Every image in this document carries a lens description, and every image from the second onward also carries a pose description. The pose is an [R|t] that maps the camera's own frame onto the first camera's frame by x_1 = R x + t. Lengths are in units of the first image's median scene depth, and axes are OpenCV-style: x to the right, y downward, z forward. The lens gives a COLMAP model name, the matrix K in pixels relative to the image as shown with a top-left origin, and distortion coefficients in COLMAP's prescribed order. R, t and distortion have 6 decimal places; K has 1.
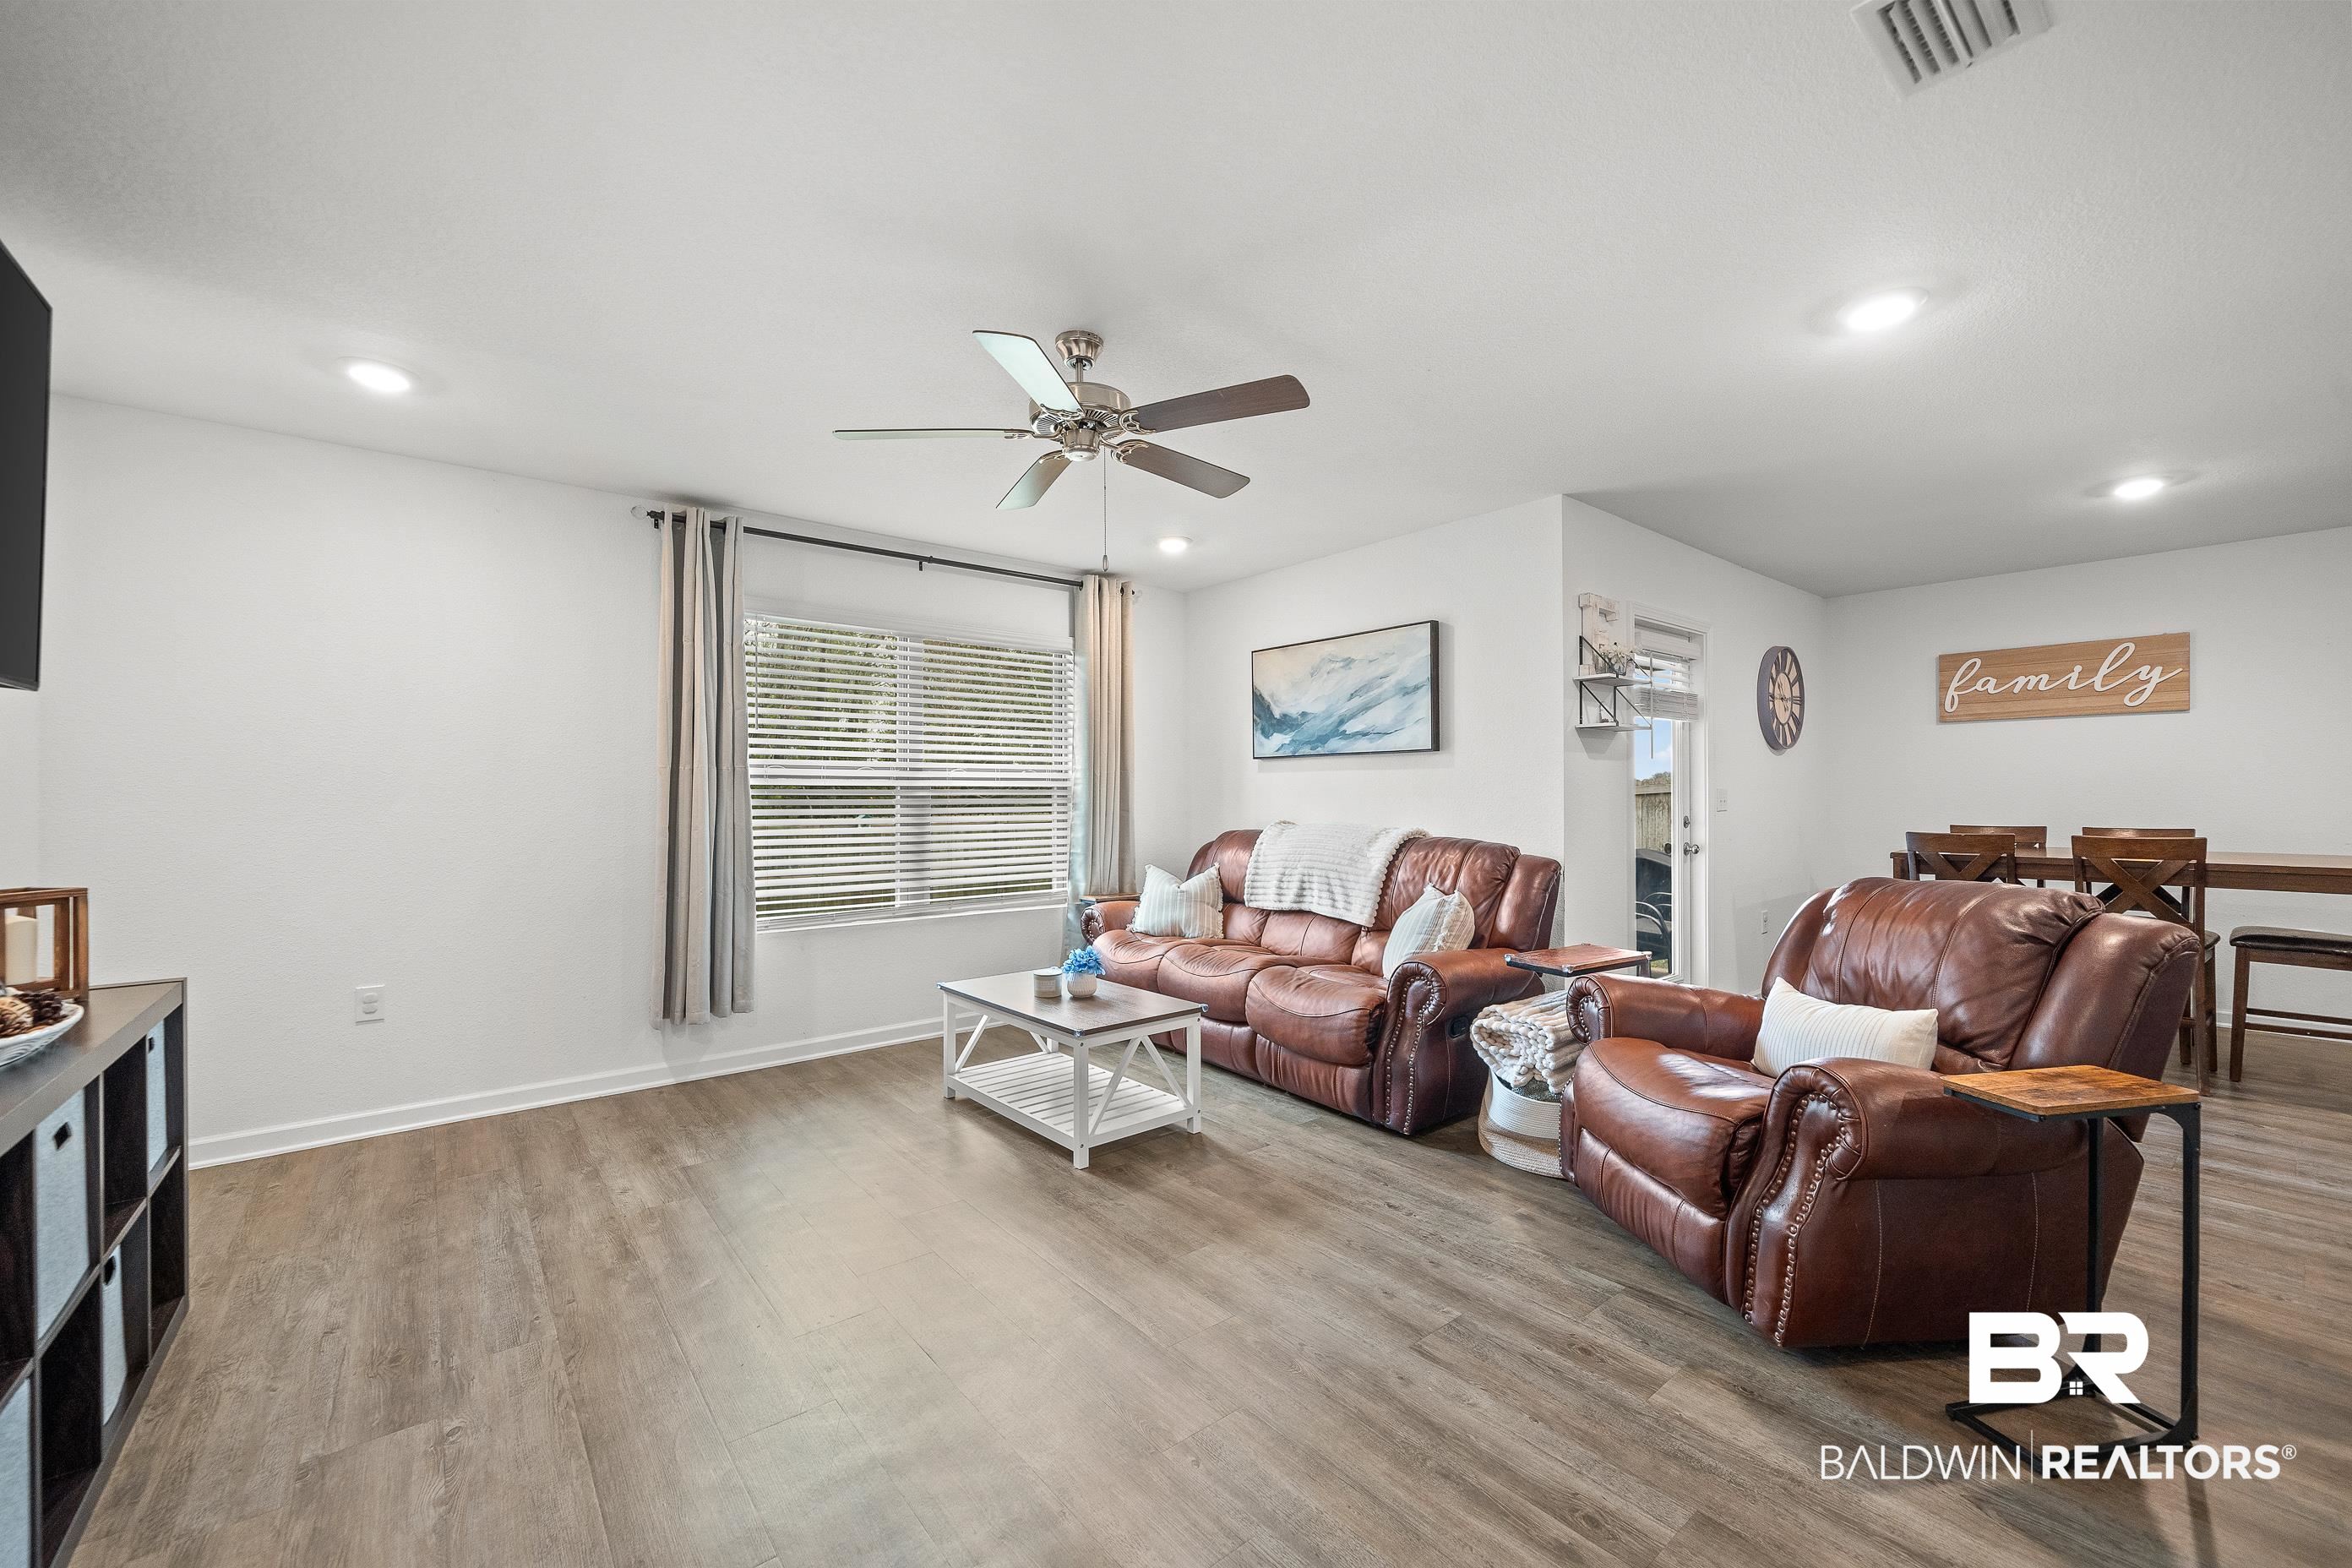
lens RADIAL K [[938.1, 0, 1191.0], [0, 938.1, 790.5], [0, 0, 1]] dist [0.001406, 0.000696]
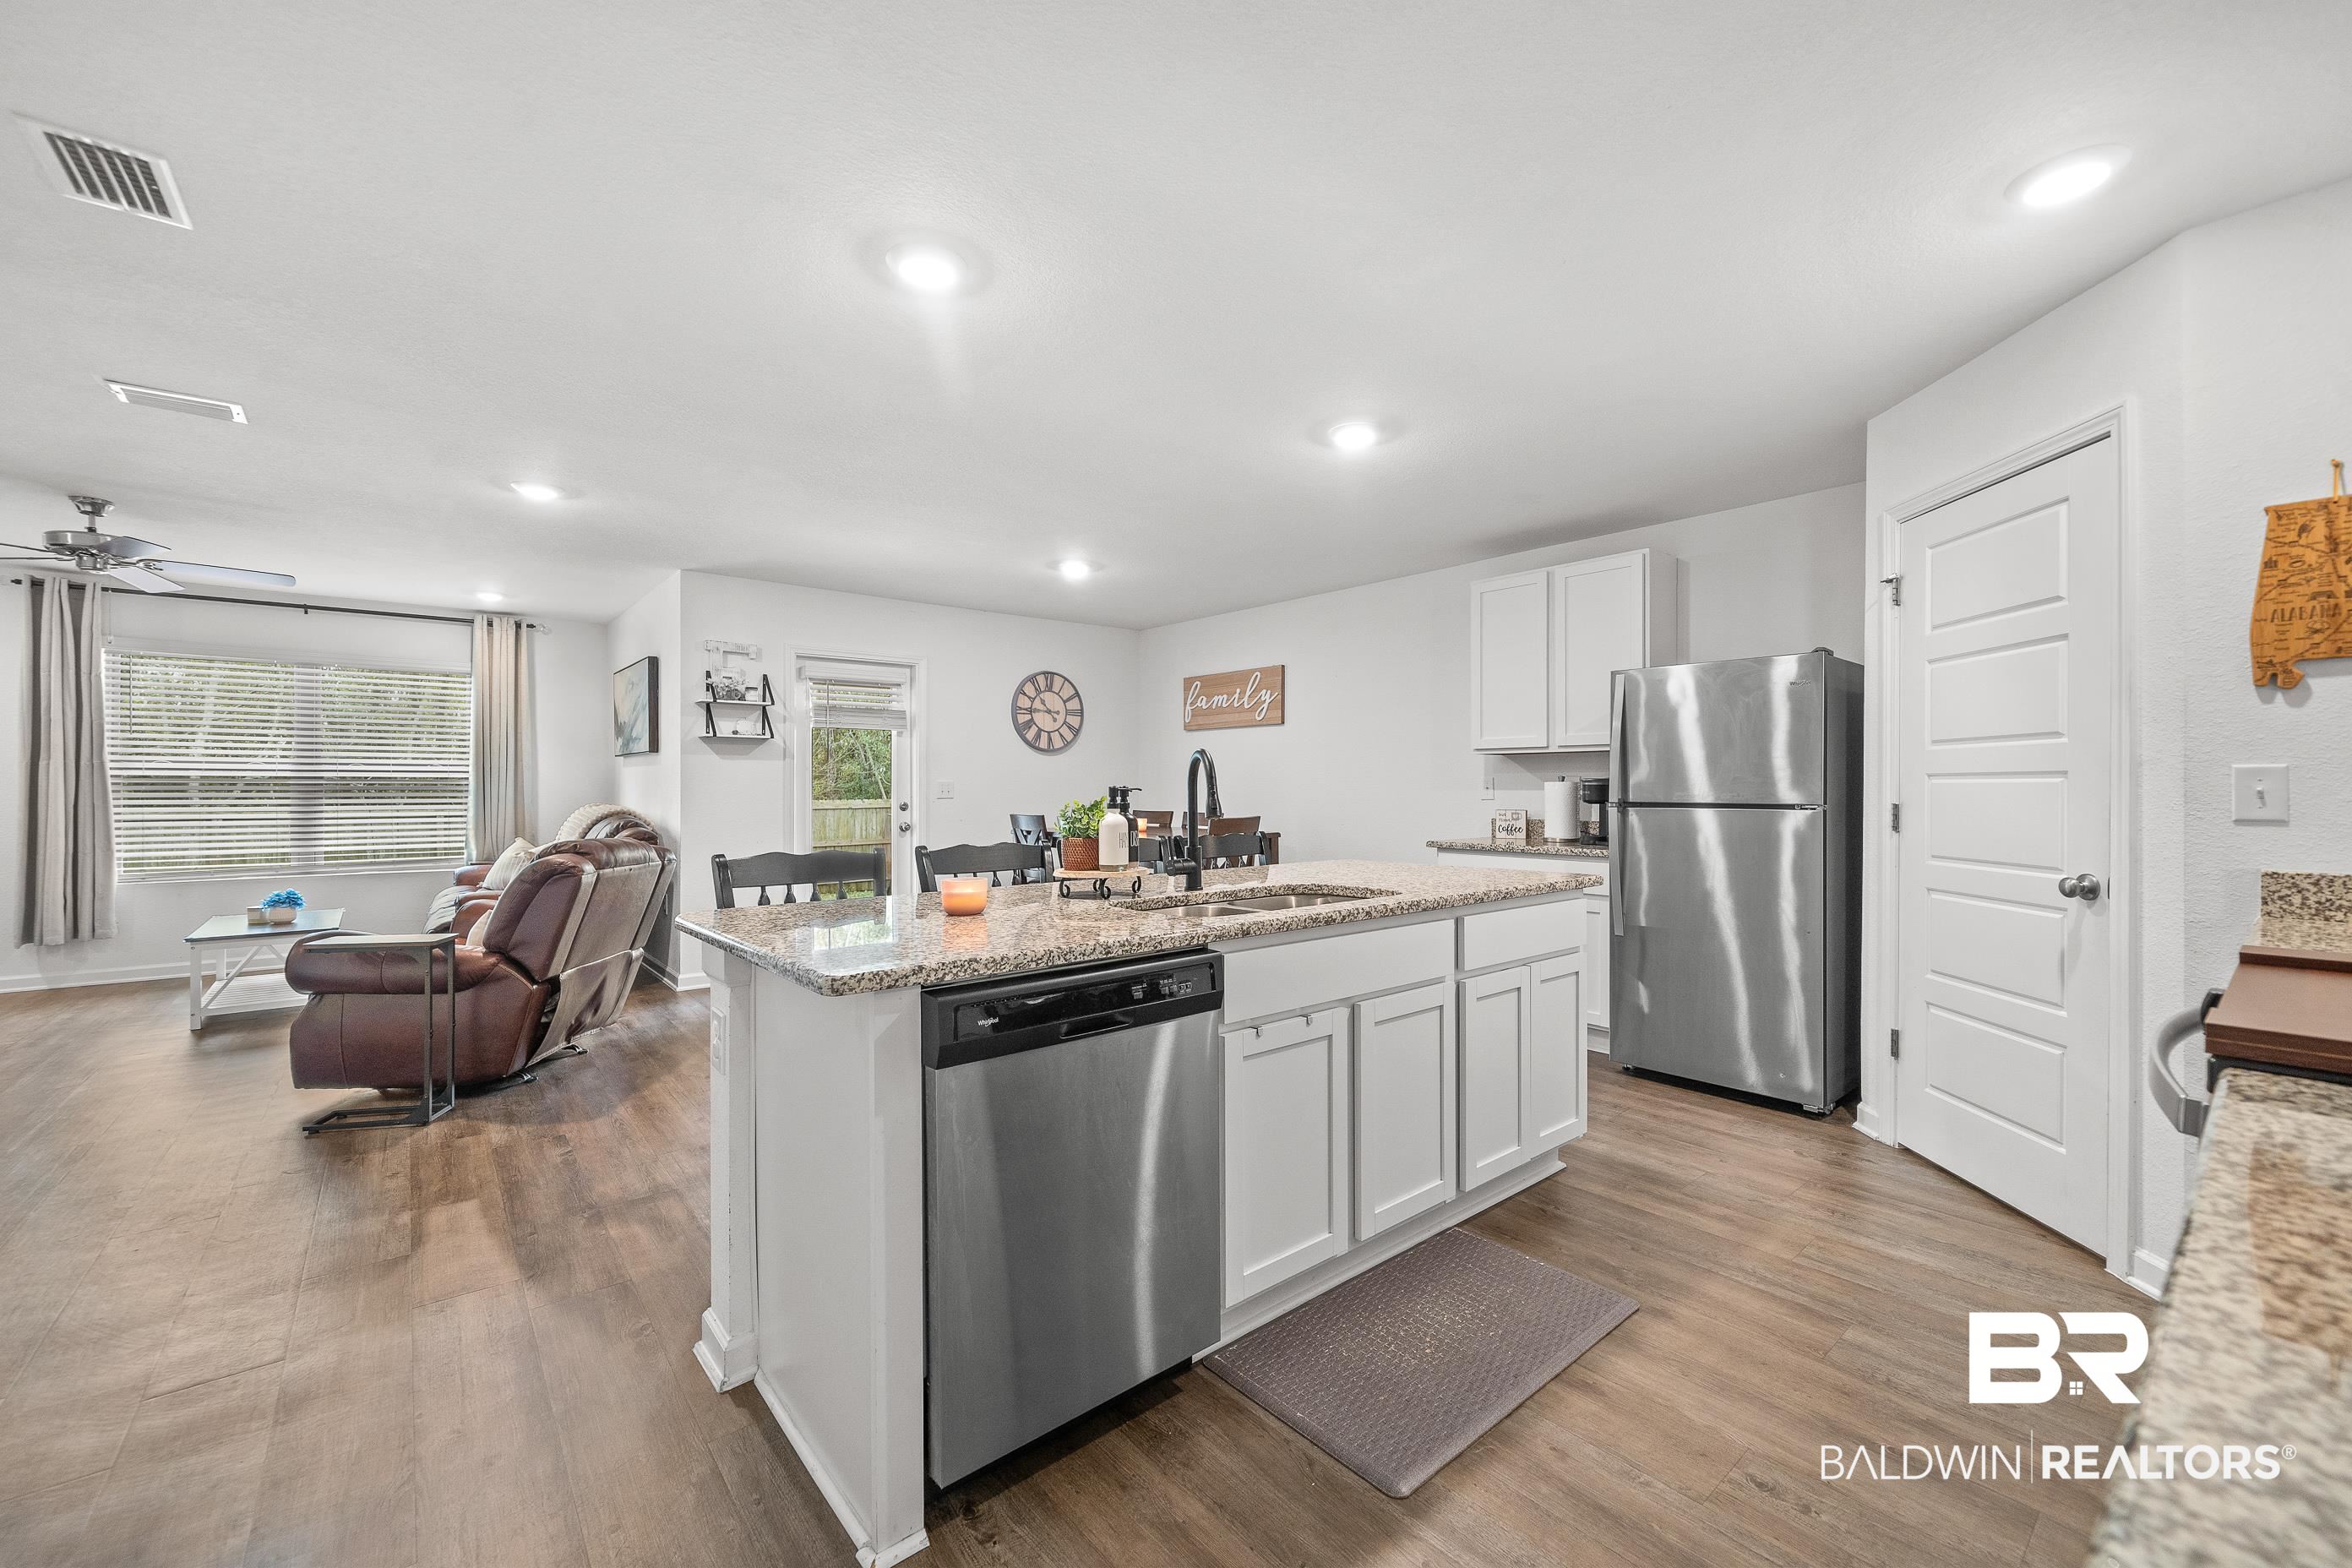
lens RADIAL K [[938.1, 0, 1196.8], [0, 938.1, 788.3], [0, 0, 1]] dist [0.001406, 0.000696]
pose [[0.999979, 0.005560, -0.003250, 0.917588], [-0.005550, 0.999980, 0.002984, 0.001646], [0.003267, -0.002965, 0.999990, -0.305167]]
